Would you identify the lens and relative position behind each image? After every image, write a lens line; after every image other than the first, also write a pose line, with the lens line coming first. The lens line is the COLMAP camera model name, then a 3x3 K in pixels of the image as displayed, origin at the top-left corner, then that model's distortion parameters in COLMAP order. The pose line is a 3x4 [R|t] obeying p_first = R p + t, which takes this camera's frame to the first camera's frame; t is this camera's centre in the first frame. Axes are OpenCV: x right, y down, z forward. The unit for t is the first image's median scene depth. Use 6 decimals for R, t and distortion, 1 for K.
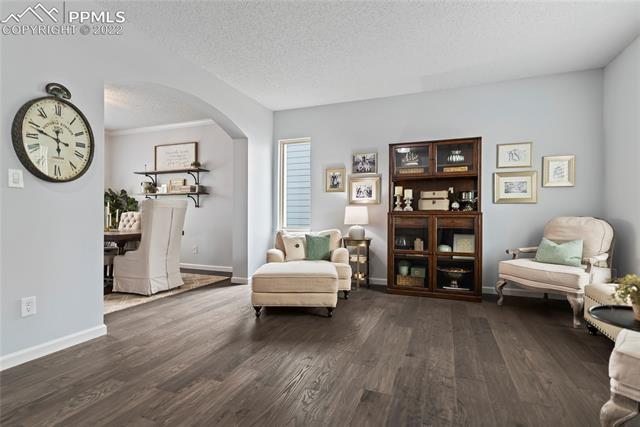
lens RADIAL K [[324.3, 0, 320.0], [0, 324.3, 213.5], [0, 0, 1]] dist [-0.001510, -0.000031]
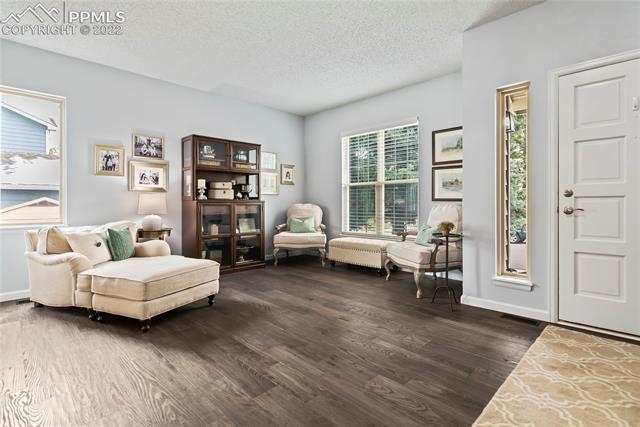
lens RADIAL K [[324.3, 0, 320.0], [0, 324.3, 213.5], [0, 0, 1]] dist [-0.001510, -0.000031]
pose [[0.389593, -0.035906, 0.920287, -0.593657], [-0.000505, 0.999231, 0.039200, -0.003995], [-0.920987, -0.015737, 0.389276, 0.232256]]
